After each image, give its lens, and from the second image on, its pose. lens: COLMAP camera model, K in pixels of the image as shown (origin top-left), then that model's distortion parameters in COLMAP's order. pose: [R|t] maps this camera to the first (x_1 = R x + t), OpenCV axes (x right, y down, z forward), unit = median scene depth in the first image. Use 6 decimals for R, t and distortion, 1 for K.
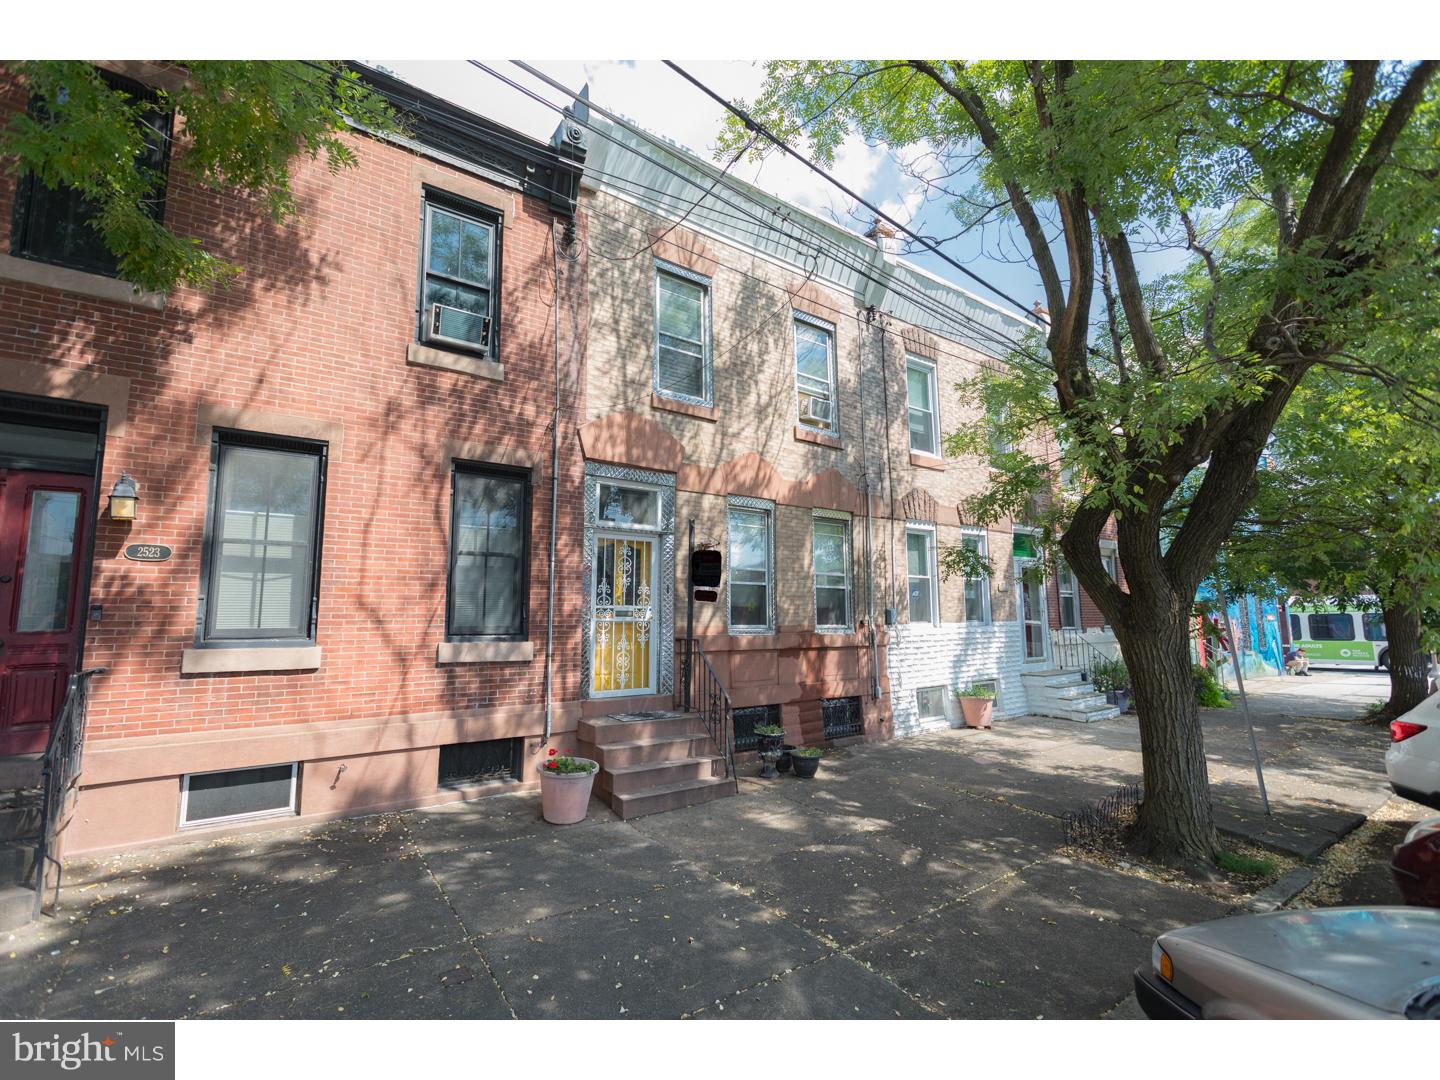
lens RADIAL K [[647.8, 0, 719.3], [0, 647.8, 542.6], [0, 0, 1]] dist [0.000509, 0.001083]
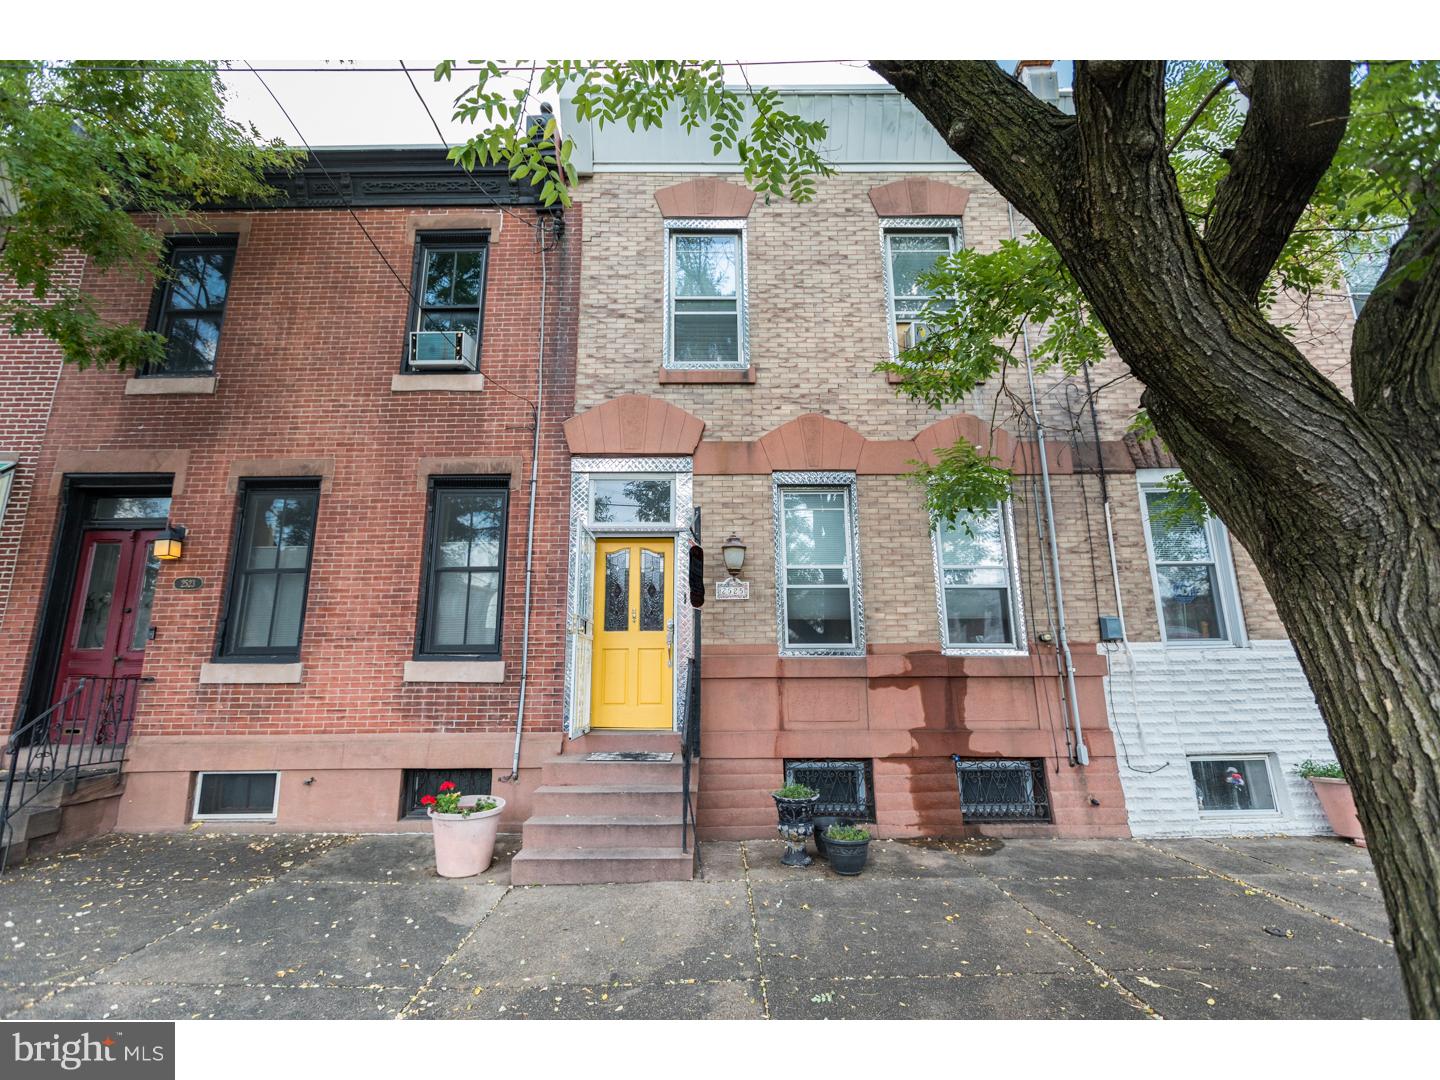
lens RADIAL K [[647.8, 0, 719.3], [0, 647.8, 542.6], [0, 0, 1]] dist [0.000509, 0.001083]
pose [[0.810534, -0.125099, -0.572176, 0.508595], [0.073843, 0.990954, -0.112055, 0.117155], [0.581018, 0.048573, 0.812440, 0.453863]]
